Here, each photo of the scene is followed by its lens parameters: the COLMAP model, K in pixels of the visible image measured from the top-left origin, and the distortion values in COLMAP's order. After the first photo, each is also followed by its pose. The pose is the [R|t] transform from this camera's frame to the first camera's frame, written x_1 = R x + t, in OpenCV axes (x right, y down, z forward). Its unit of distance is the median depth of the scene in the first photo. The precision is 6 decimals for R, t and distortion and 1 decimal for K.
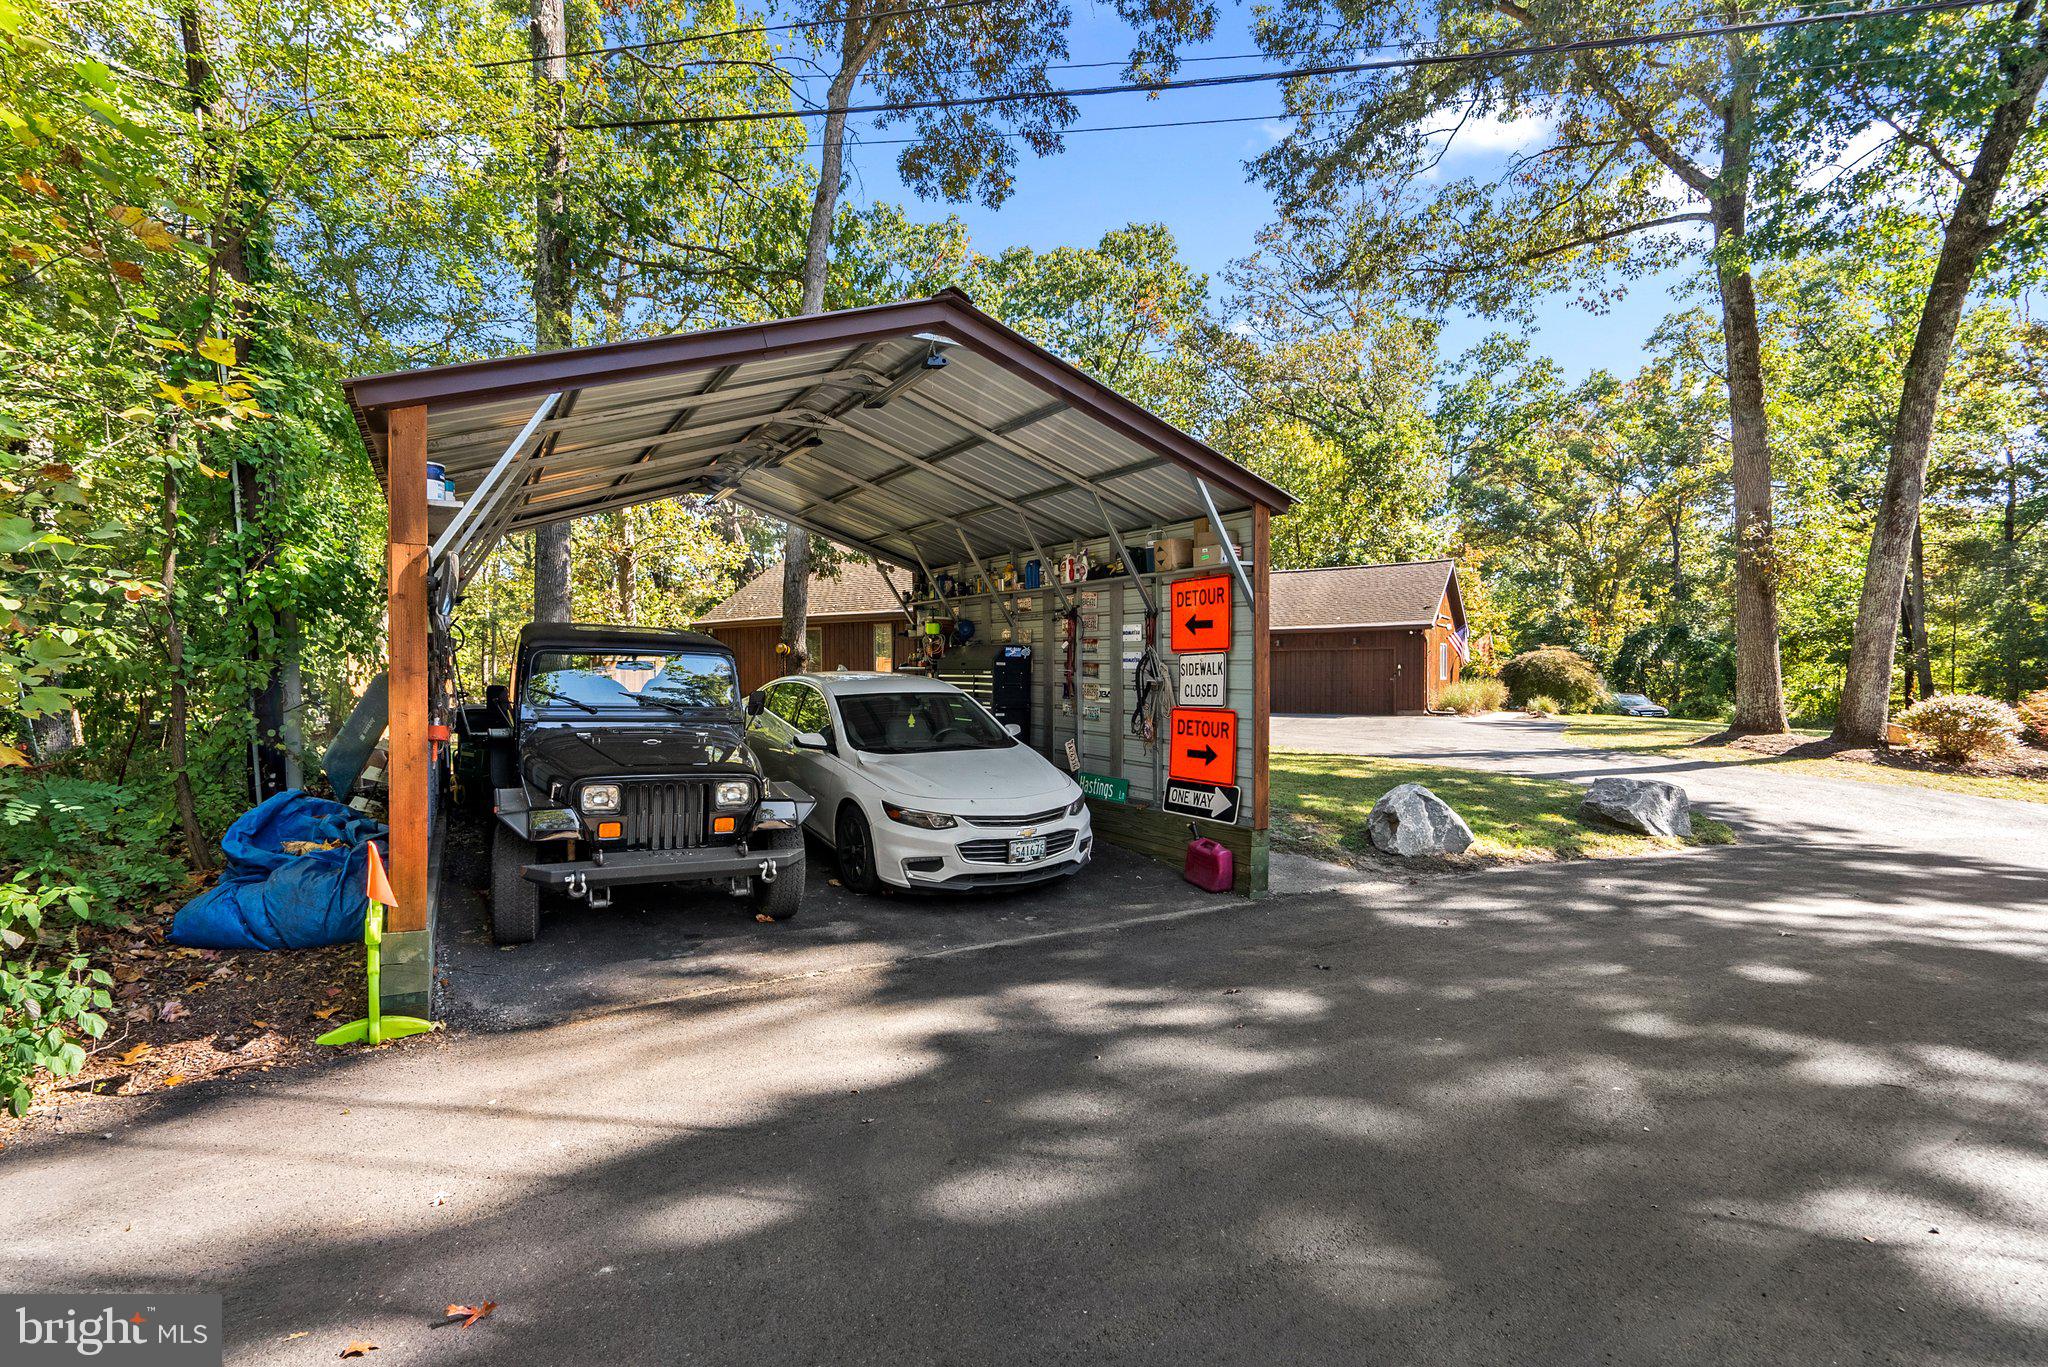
lens RADIAL K [[947.5, 0, 1025.4], [0, 947.5, 679.9], [0, 0, 1]] dist [-0.002335, 0.000847]
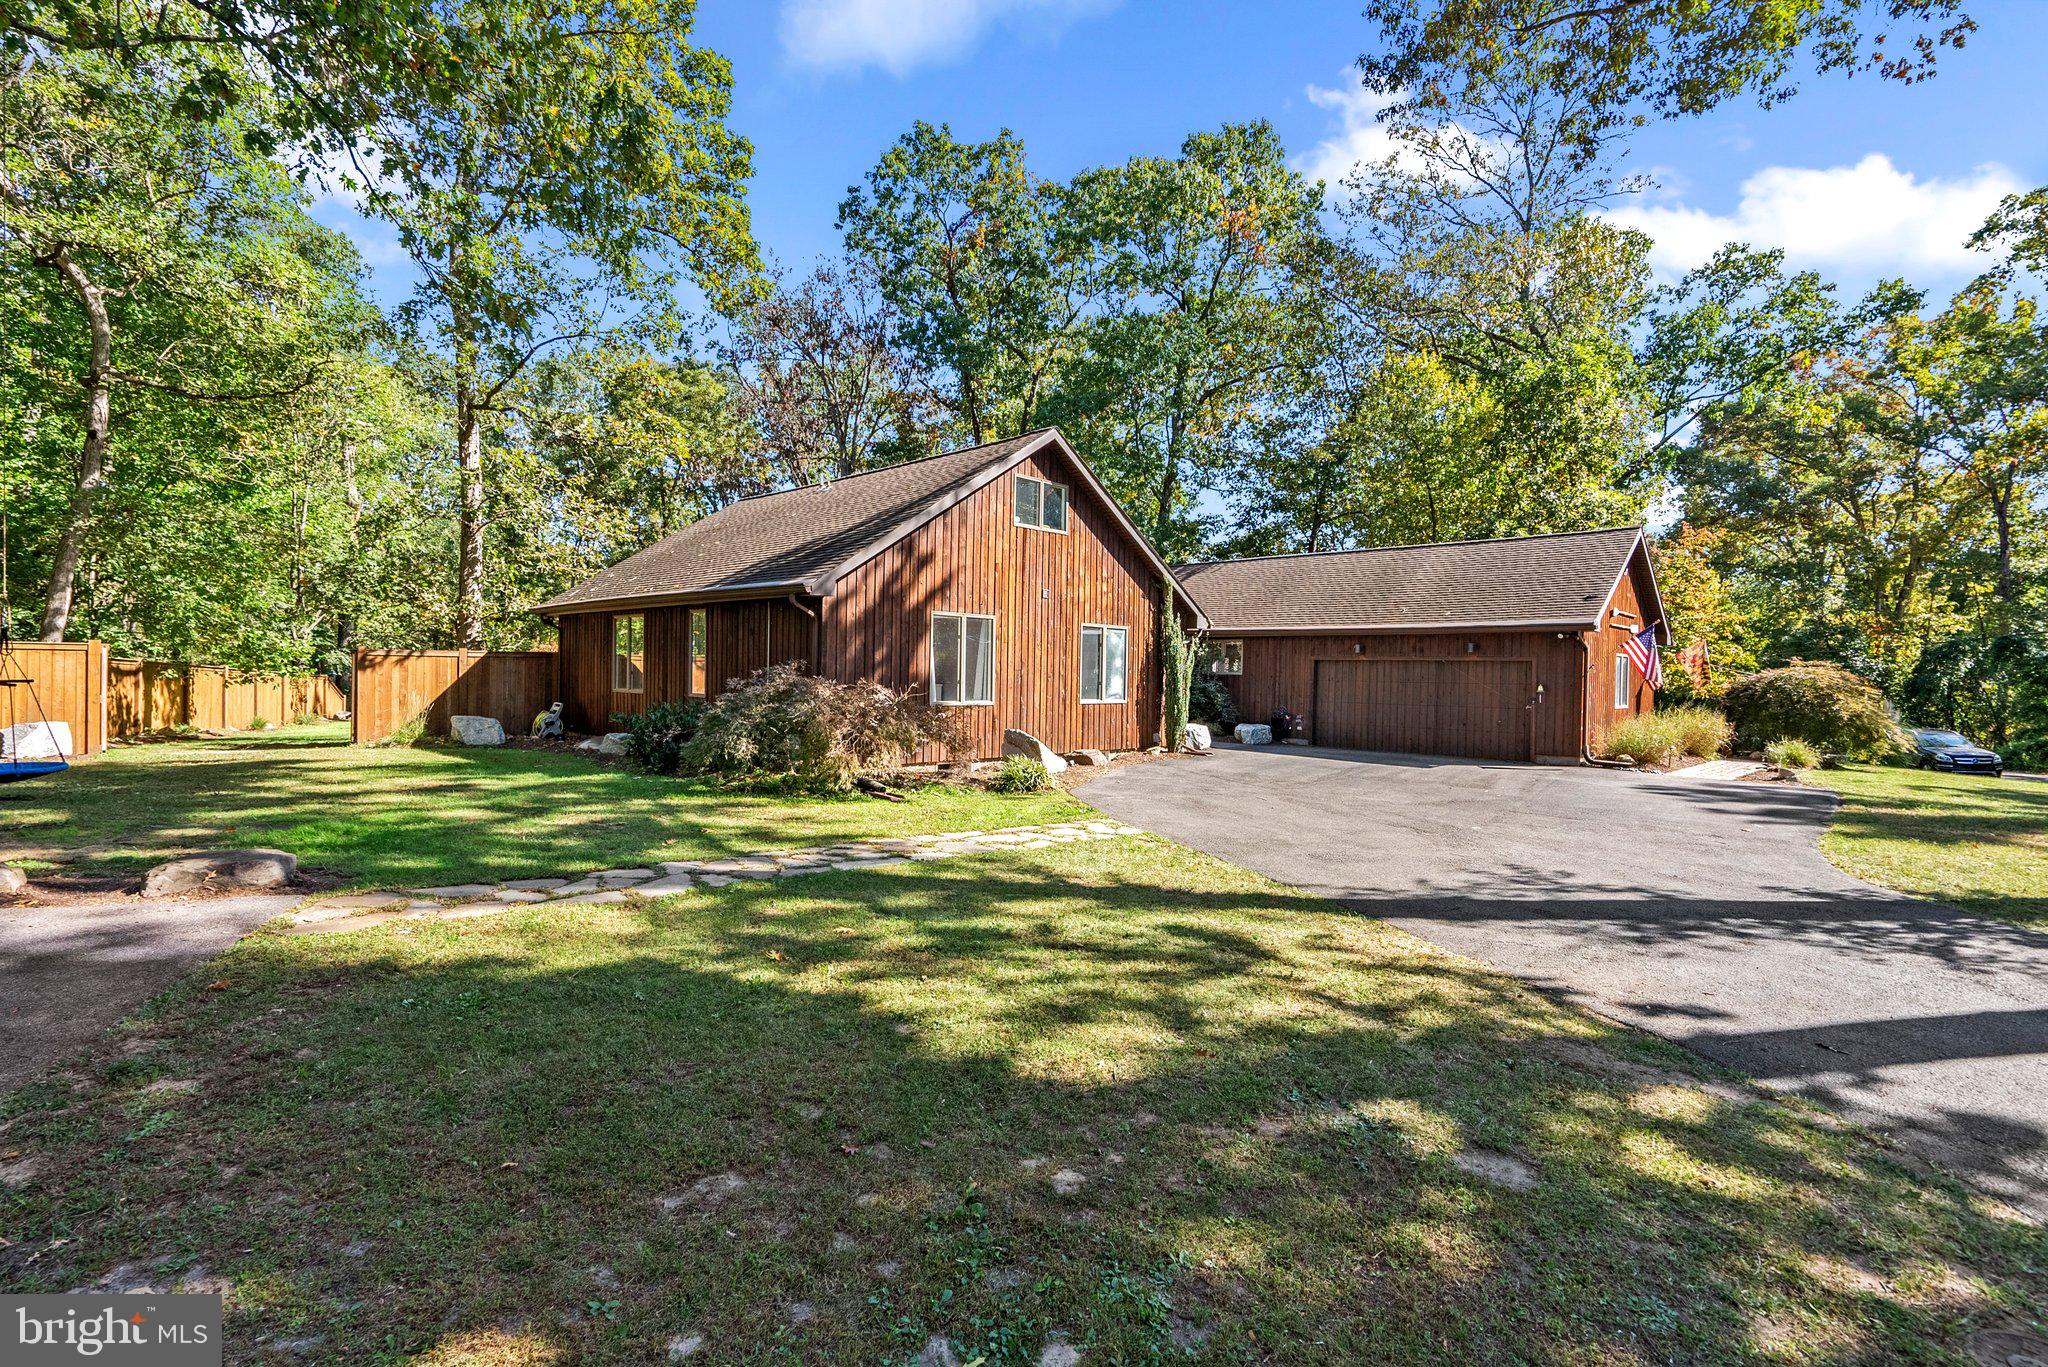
lens RADIAL K [[947.5, 0, 1019.9], [0, 947.5, 669.0], [0, 0, 1]] dist [-0.002335, 0.000847]
pose [[0.981531, 0.022755, -0.189946, 0.086795], [-0.024877, 0.999652, -0.008794, -0.006673], [0.189680, 0.013357, 0.981755, 0.153300]]
